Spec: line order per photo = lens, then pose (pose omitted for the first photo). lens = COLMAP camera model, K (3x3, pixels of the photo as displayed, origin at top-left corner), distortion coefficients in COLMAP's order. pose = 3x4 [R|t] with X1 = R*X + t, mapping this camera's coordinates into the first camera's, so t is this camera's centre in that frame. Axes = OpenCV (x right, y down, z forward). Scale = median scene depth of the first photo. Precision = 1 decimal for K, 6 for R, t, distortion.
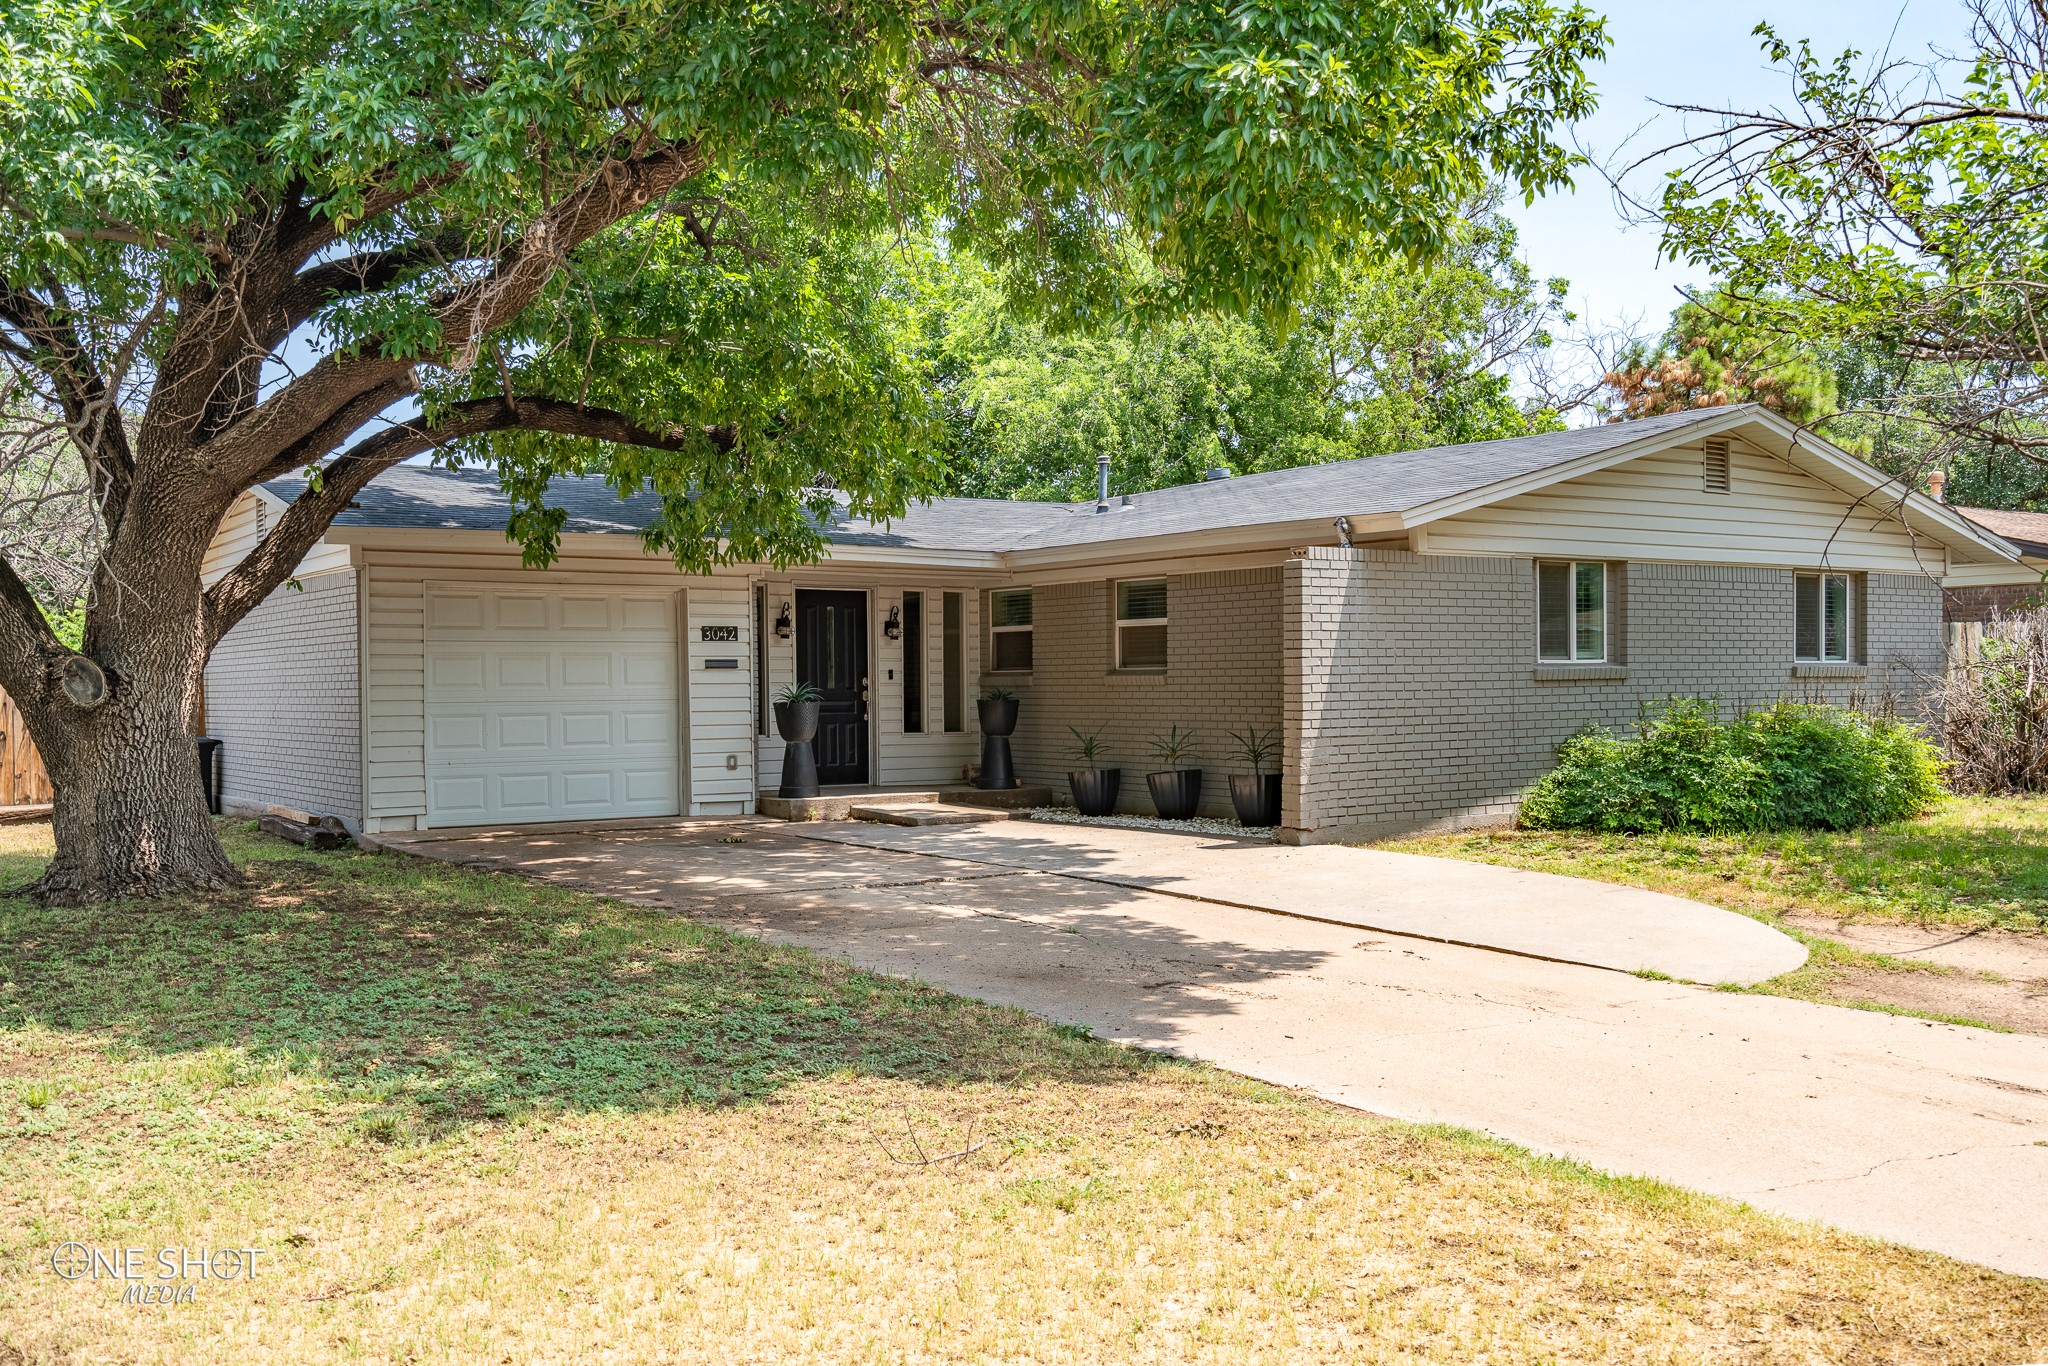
lens RADIAL K [[1864.0, 0, 1024.0], [0, 1864.0, 683.0], [0, 0, 1]] dist [0.033512, -0.035480]
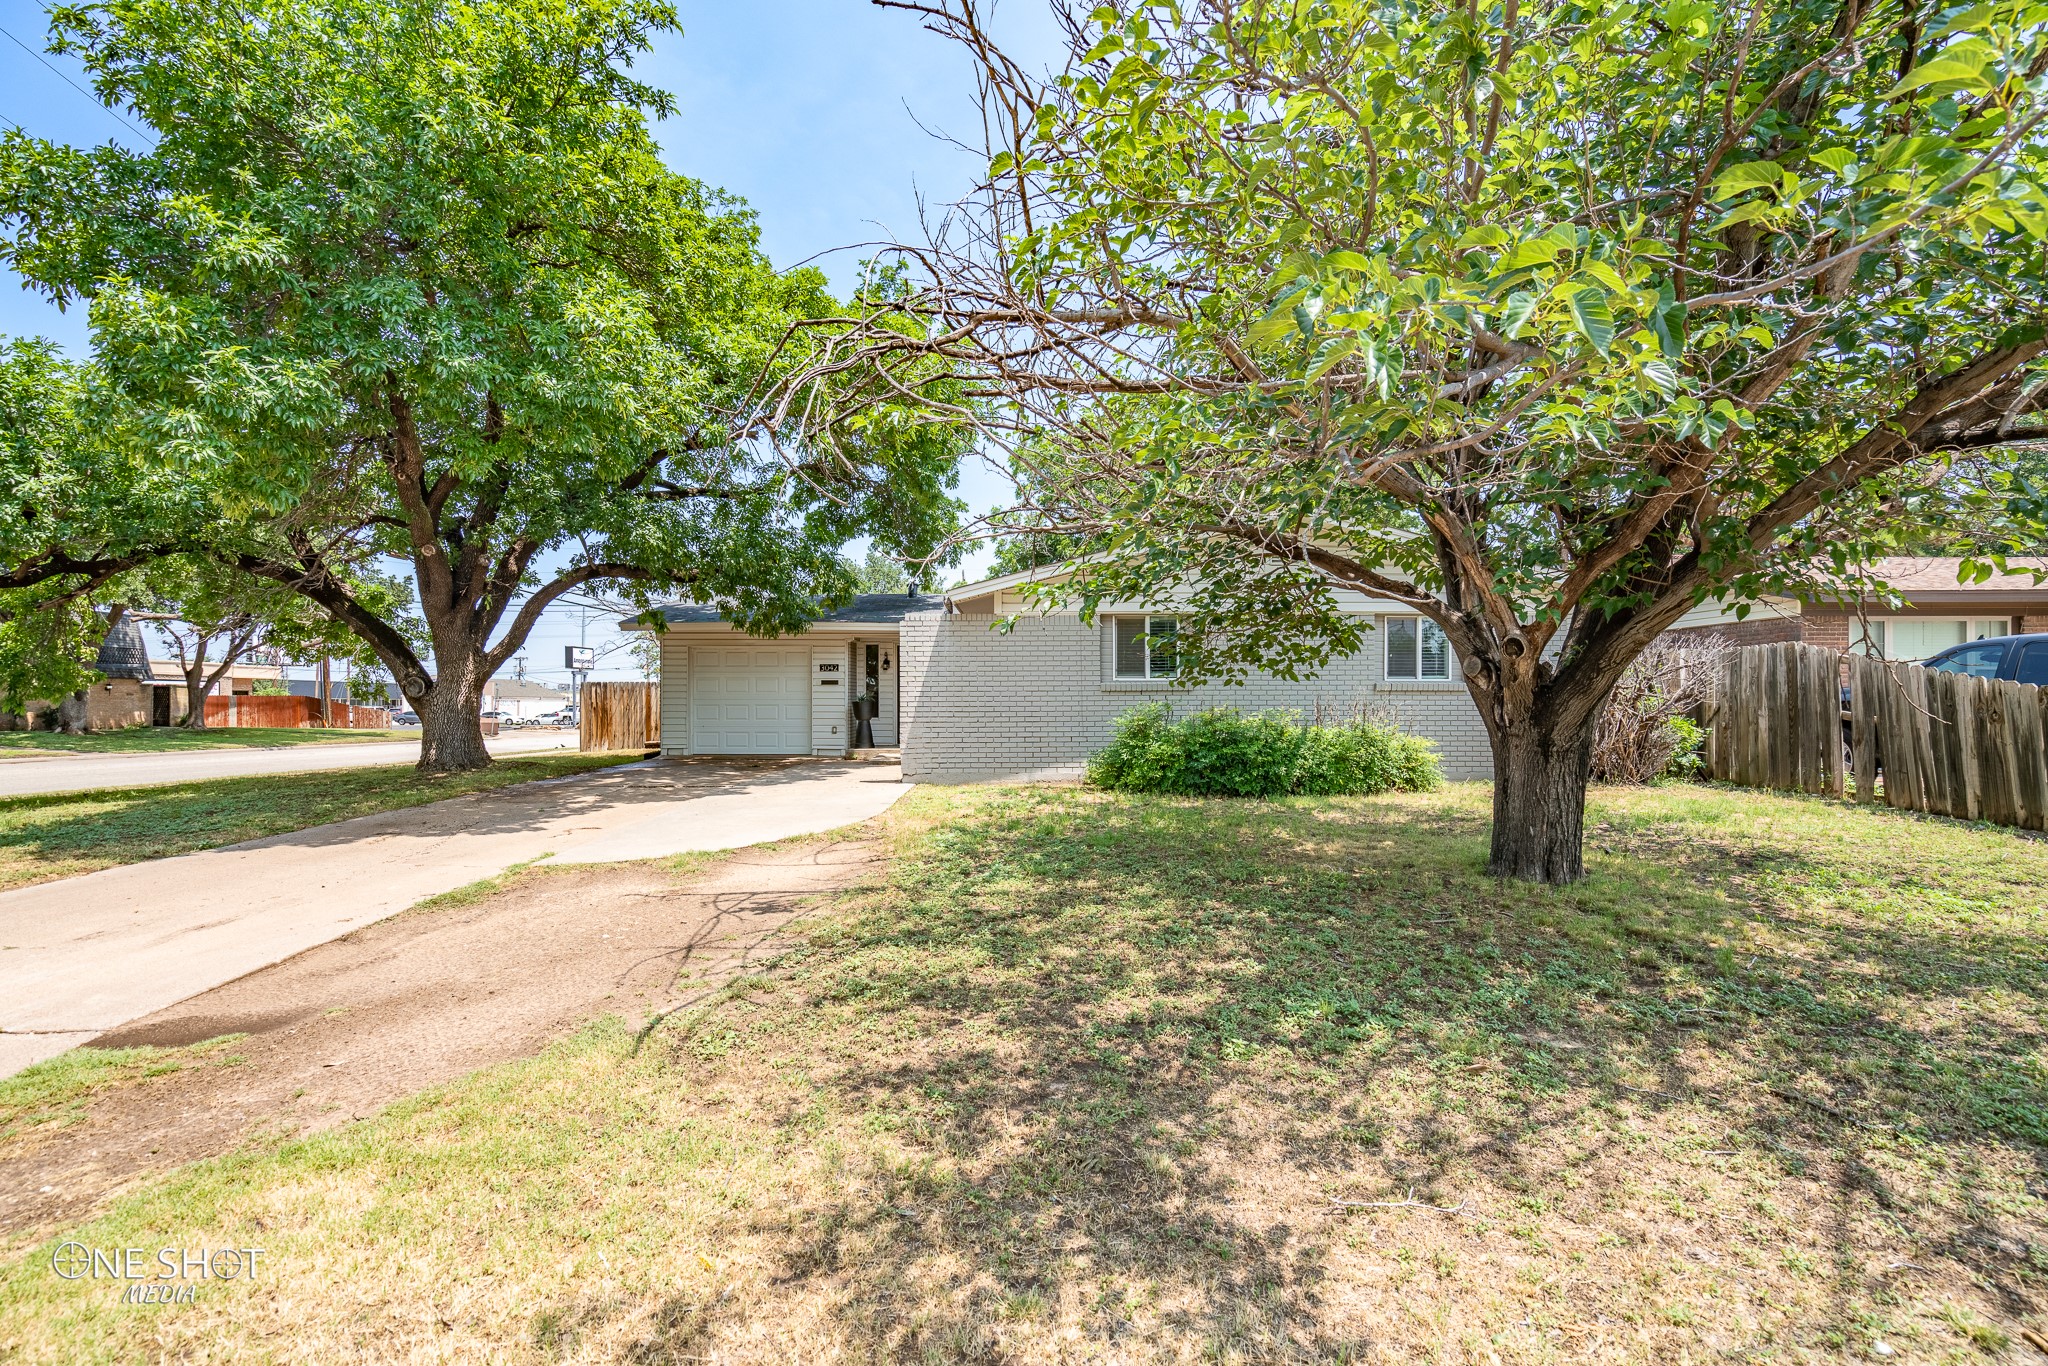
lens RADIAL K [[939.5, 0, 1014.1], [0, 939.5, 690.3], [0, 0, 1]] dist [0.002372, 0.001118]
pose [[0.818394, 0.001402, -0.574656, 0.839386], [-0.006955, 0.999948, -0.007465, 0.006818], [0.574616, 0.010106, 0.818361, 0.366088]]
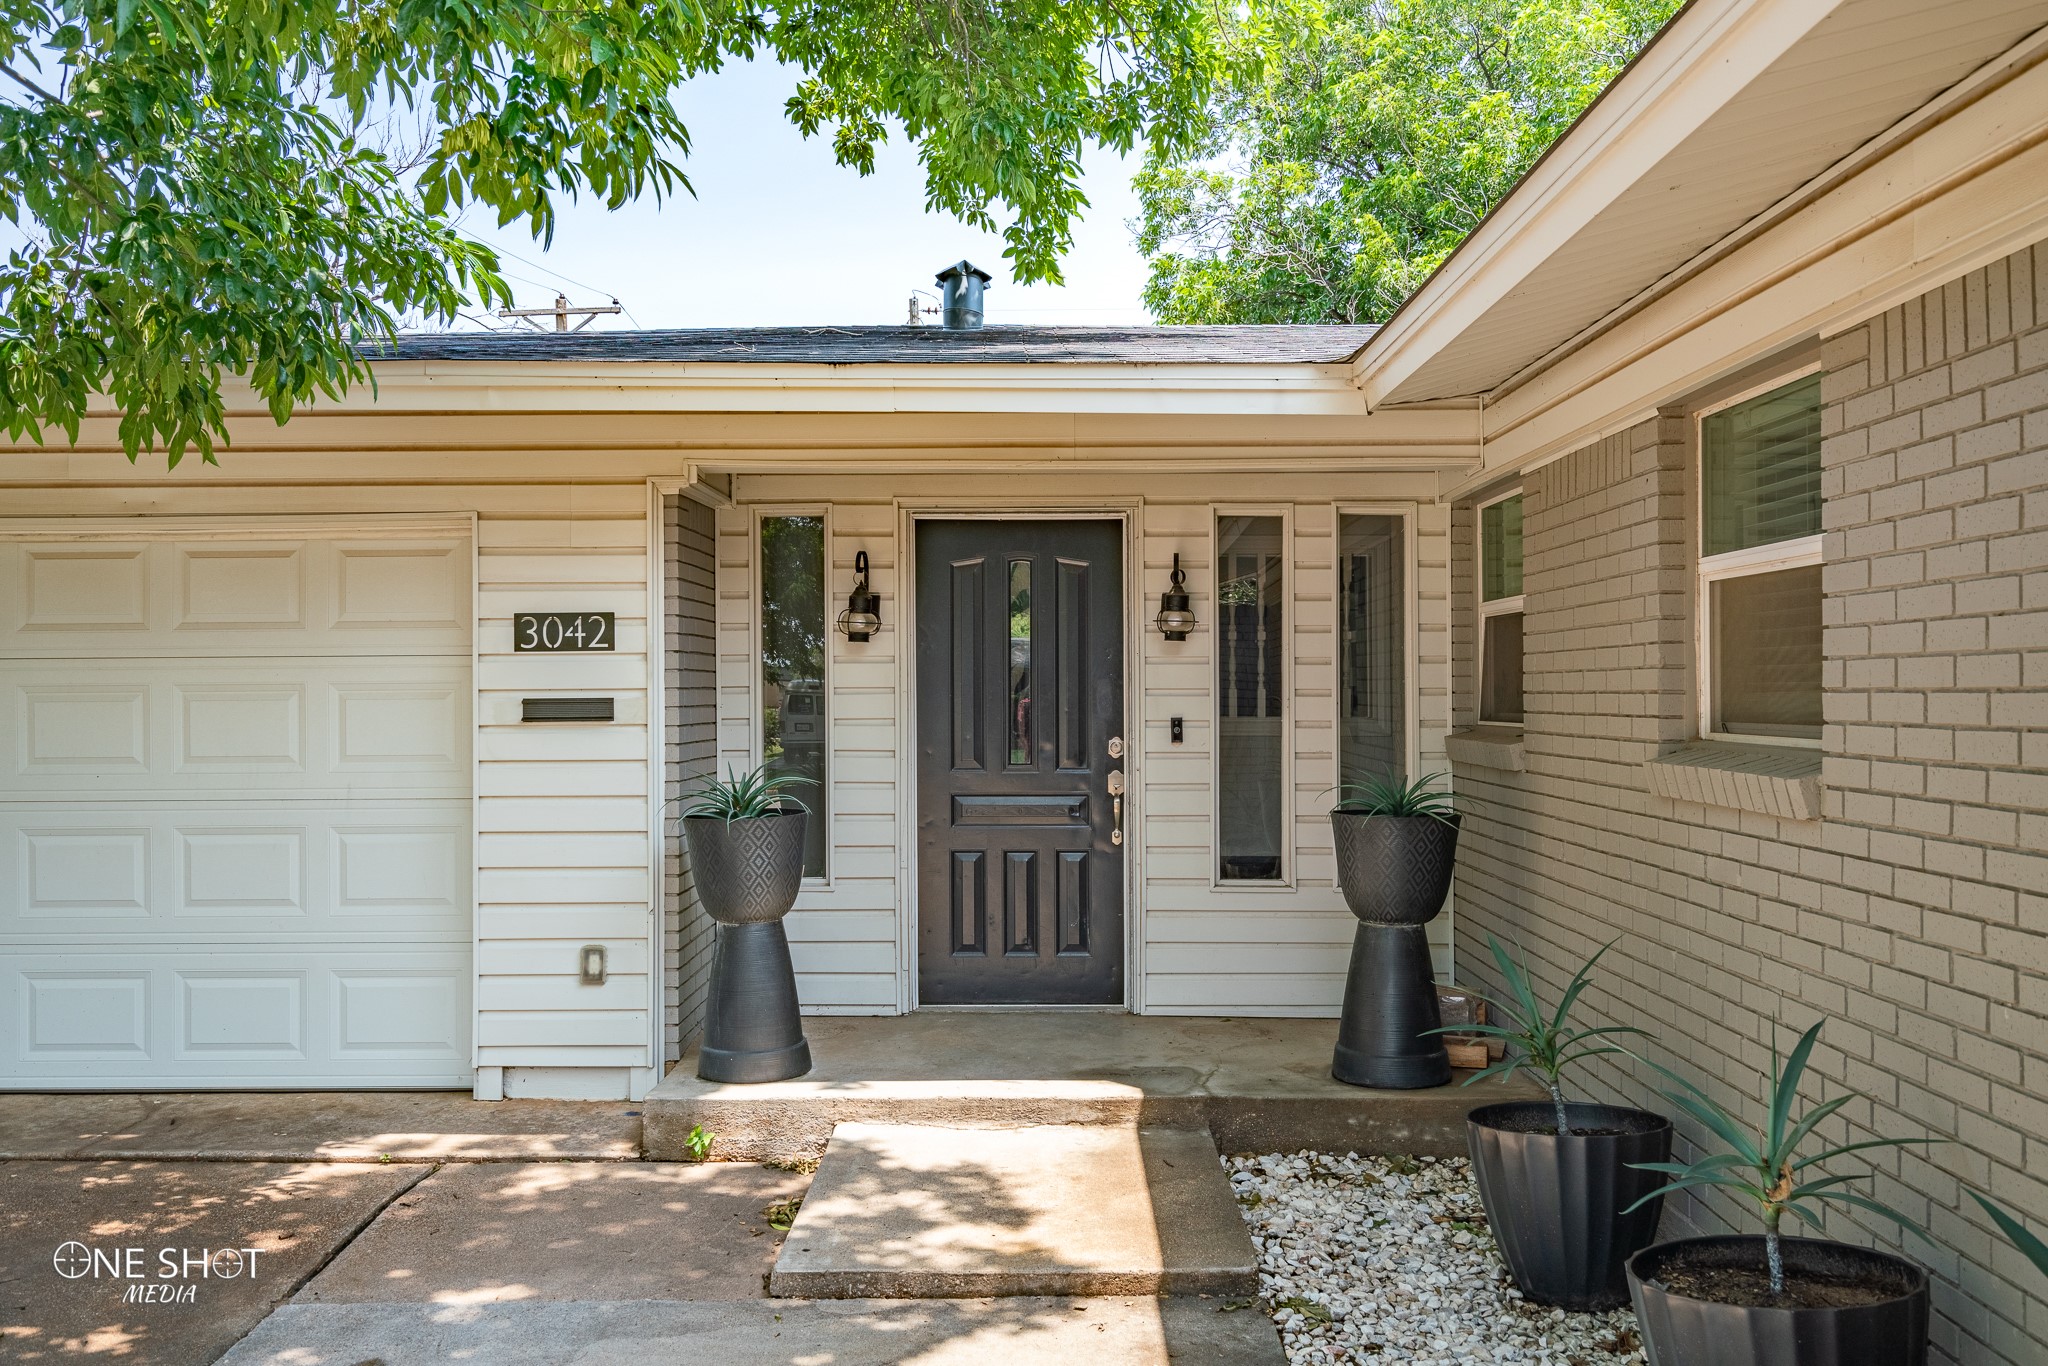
lens RADIAL K [[1686.5, 0, 1024.0], [0, 1686.5, 683.0], [0, 0, 1]] dist [-0.002601, -0.000375]
pose [[0.813248, -0.000933, -0.581916, 0.165063], [-0.000337, 0.999998, -0.002074, -0.021039], [0.581917, 0.001883, 0.813246, 1.068428]]
